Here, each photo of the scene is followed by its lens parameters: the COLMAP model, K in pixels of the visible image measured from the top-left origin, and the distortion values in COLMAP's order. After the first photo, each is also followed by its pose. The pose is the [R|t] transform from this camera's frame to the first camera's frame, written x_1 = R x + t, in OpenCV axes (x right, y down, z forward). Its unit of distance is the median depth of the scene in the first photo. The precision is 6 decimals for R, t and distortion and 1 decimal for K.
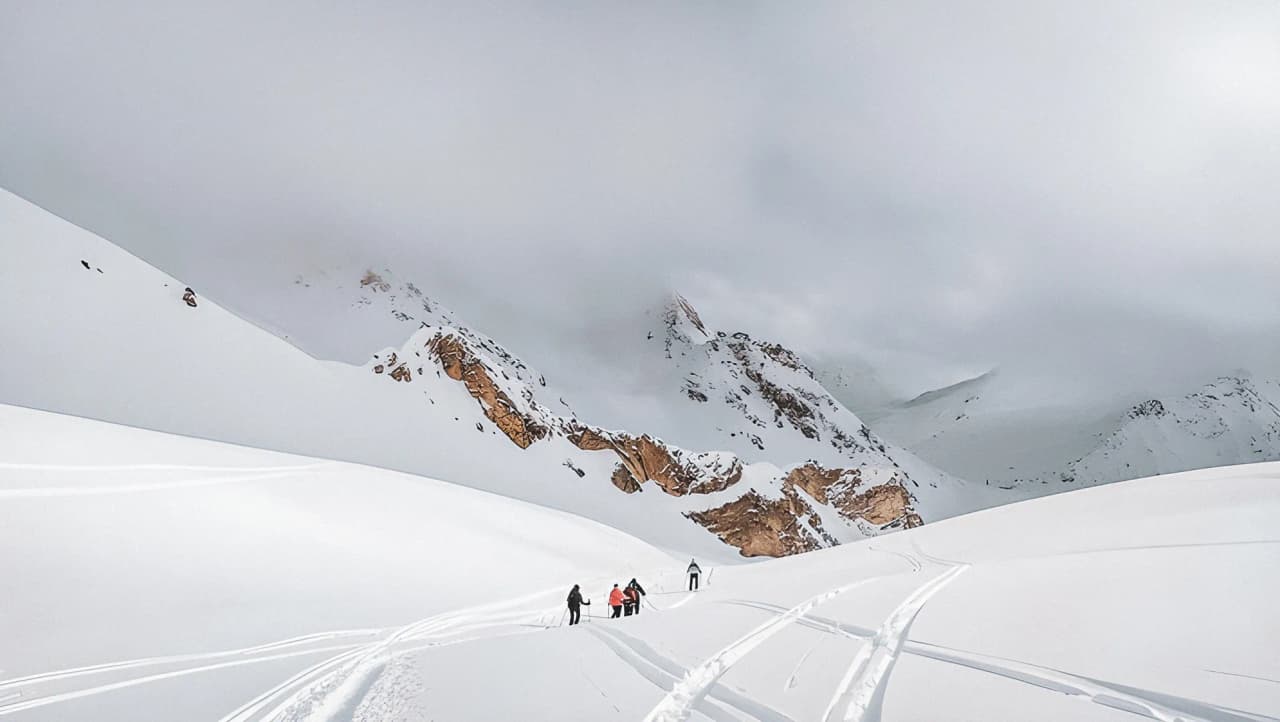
lens RADIAL K [[908.1, 0, 640.0], [0, 908.1, 361.0], [0, 0, 1]] dist [0.031507, -0.003963]
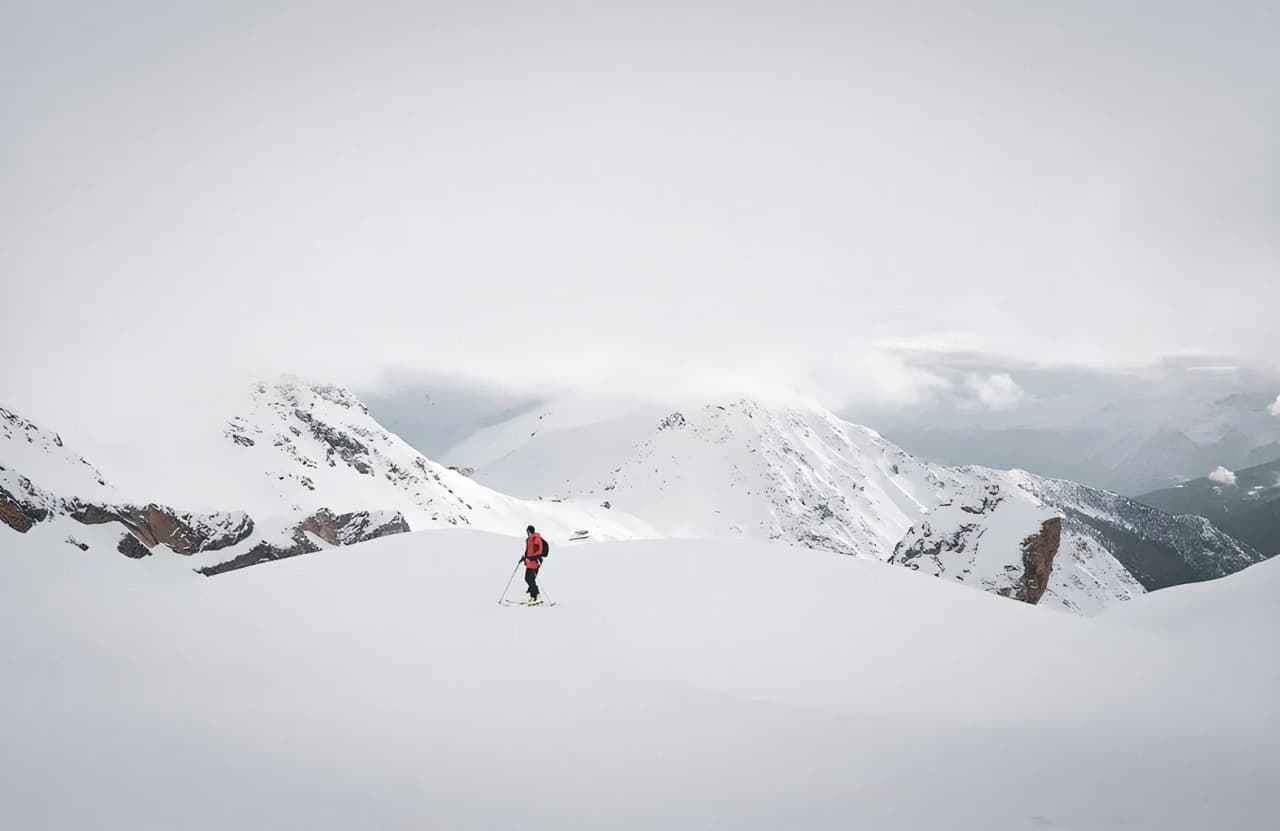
lens RADIAL K [[978.3, 0, 640.0], [0, 978.3, 415.5], [0, 0, 1]] dist [0.076004, -0.160295]
pose [[0.915742, -0.057234, 0.397669, 0.066413], [0.038818, 0.997775, 0.054214, -0.058768], [-0.399887, -0.034209, 0.915926, -0.288449]]
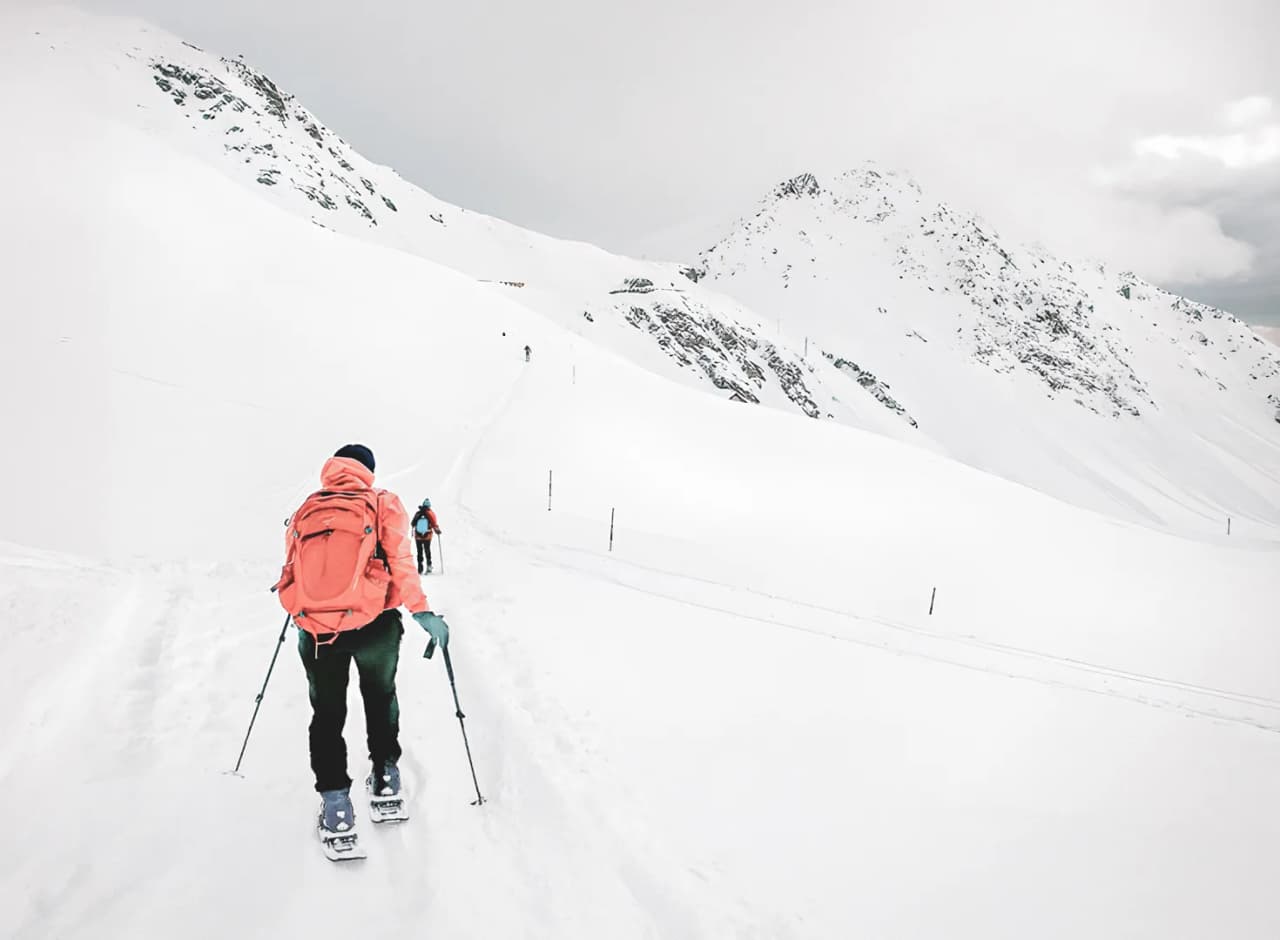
lens RADIAL K [[752.4, 0, 640.0], [0, 752.4, 470.0], [0, 0, 1]] dist [-0.031041, -0.000179]
pose [[0.953762, -0.083672, 0.288682, 0.627227], [0.043161, 0.988643, 0.143951, 0.465197], [-0.297448, -0.124835, 0.946542, 1.153673]]
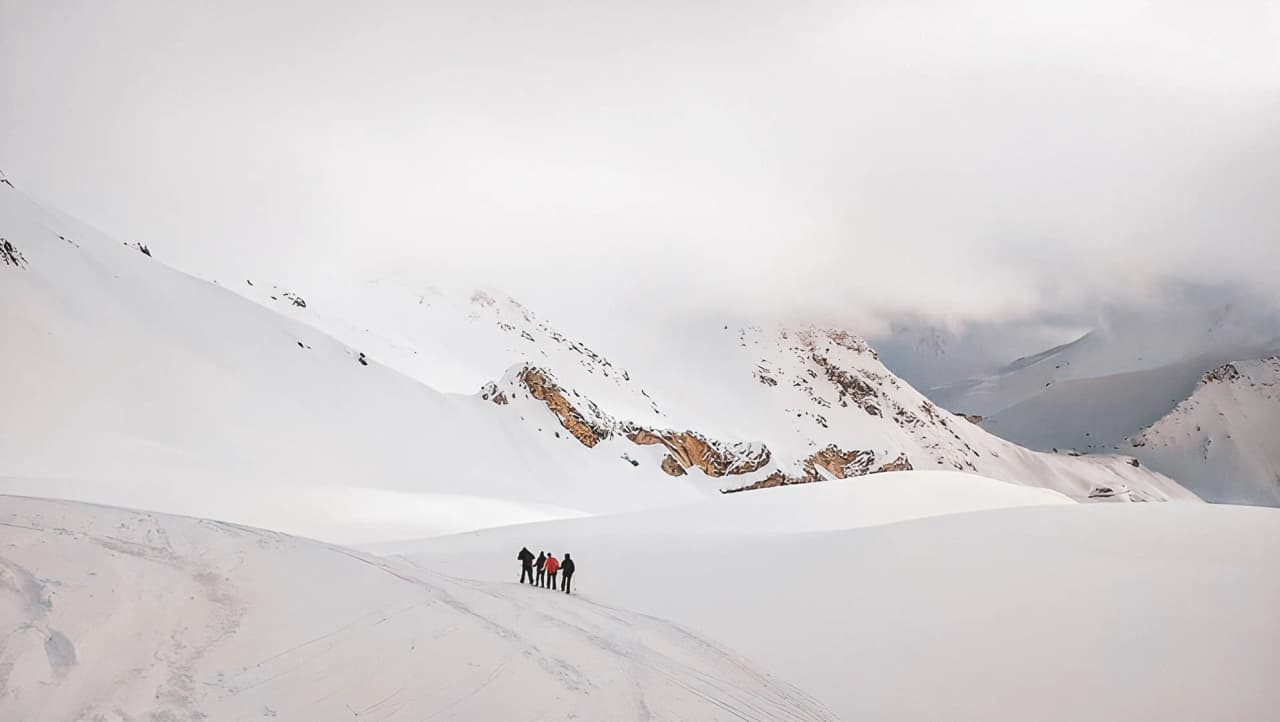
lens RADIAL K [[908.1, 0, 640.0], [0, 908.1, 361.0], [0, 0, 1]] dist [0.031507, -0.003963]
pose [[0.992178, -0.037869, -0.118947, 0.080379], [0.041728, 0.998675, 0.030123, -0.050962], [0.117648, -0.034851, 0.992444, -0.245543]]
